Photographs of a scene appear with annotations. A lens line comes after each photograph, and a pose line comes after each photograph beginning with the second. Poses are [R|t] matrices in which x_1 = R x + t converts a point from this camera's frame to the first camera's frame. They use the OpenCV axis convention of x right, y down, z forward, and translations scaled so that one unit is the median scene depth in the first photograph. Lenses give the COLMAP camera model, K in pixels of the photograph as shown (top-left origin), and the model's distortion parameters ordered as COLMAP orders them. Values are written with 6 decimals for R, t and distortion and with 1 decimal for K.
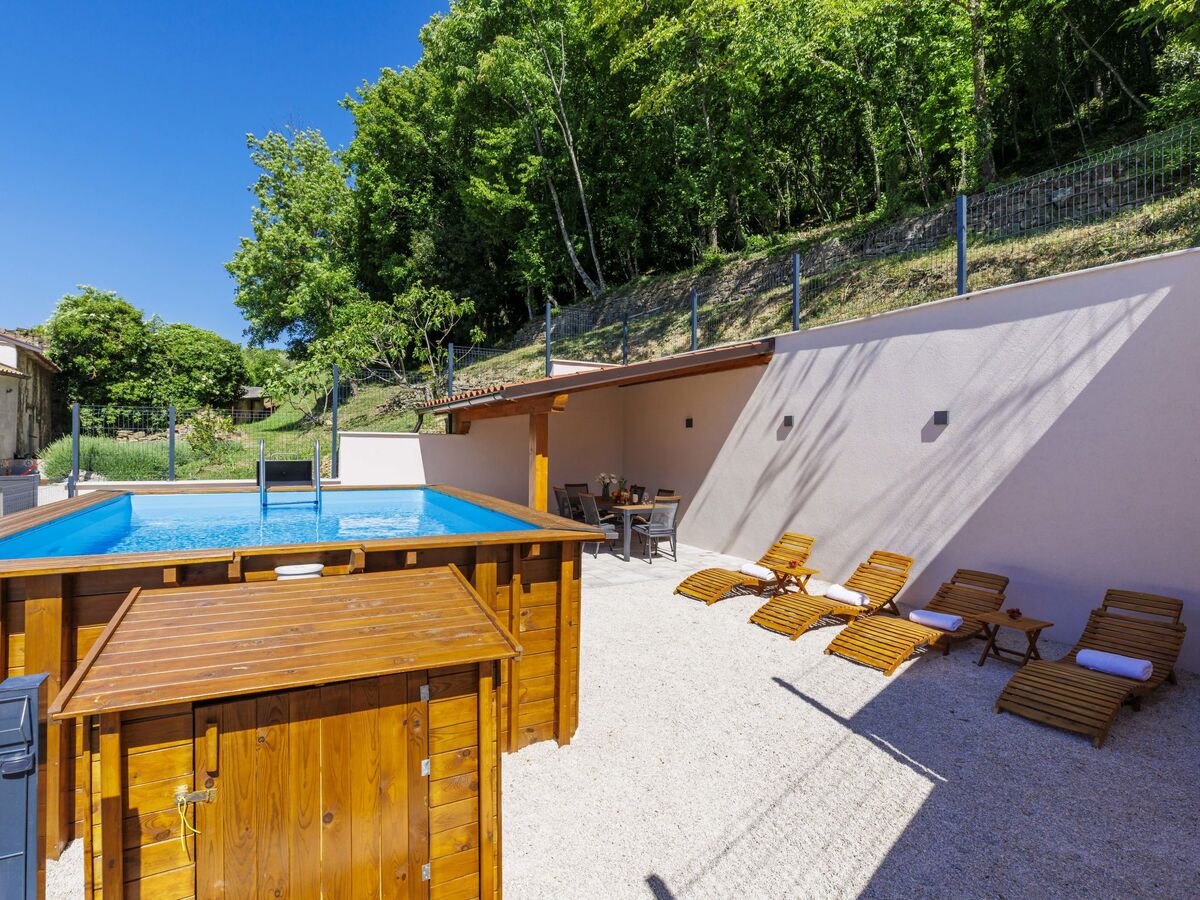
lens RADIAL K [[621.2, 0, 582.8], [0, 621.2, 447.3], [0, 0, 1]] dist [0.012906, -0.000475]
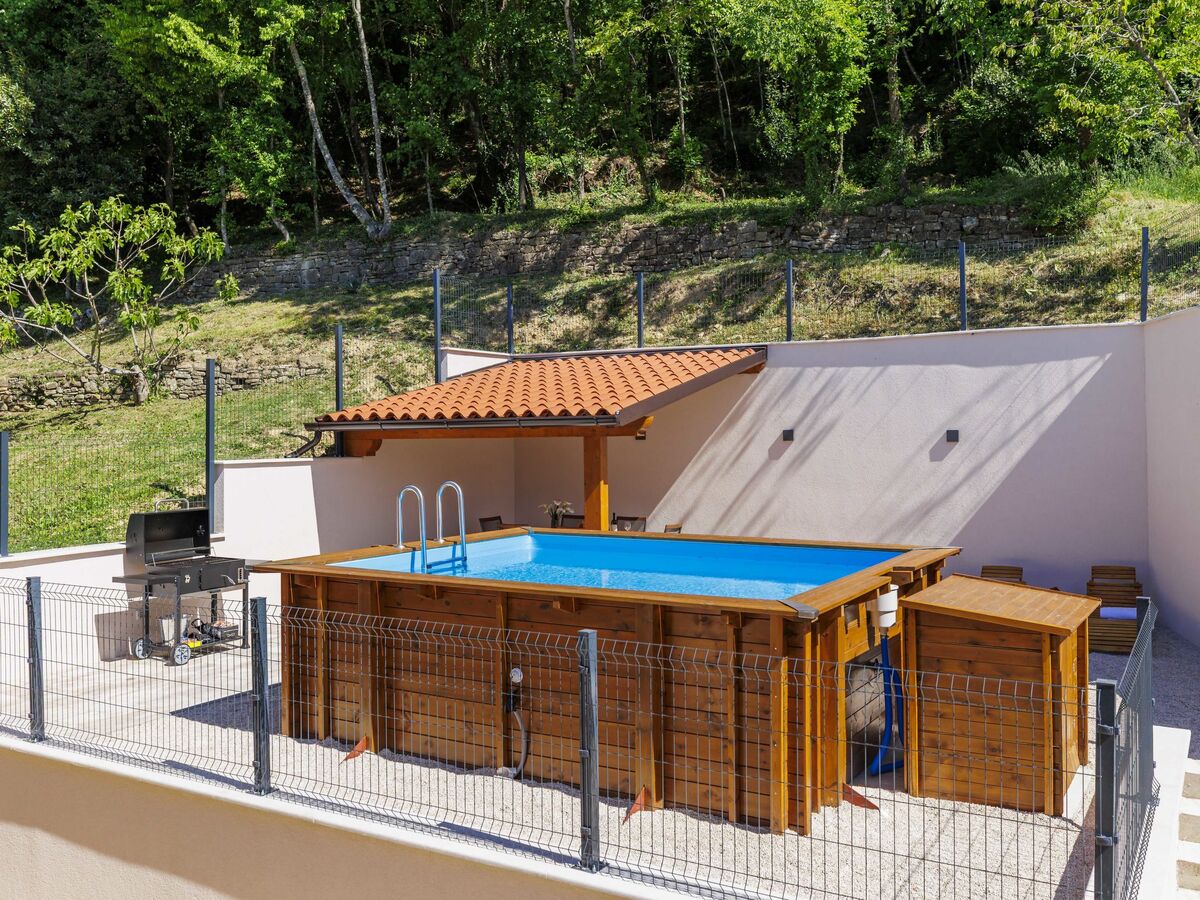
lens RADIAL K [[1056.1, 0, 674.4], [0, 1056.1, 435.0], [0, 0, 1]] dist [0.003717, 0.001677]
pose [[0.819909, -0.020212, 0.572136, -0.543583], [0.021175, 0.999763, 0.004973, -0.040316], [-0.572102, 0.008038, 0.820143, -0.157548]]
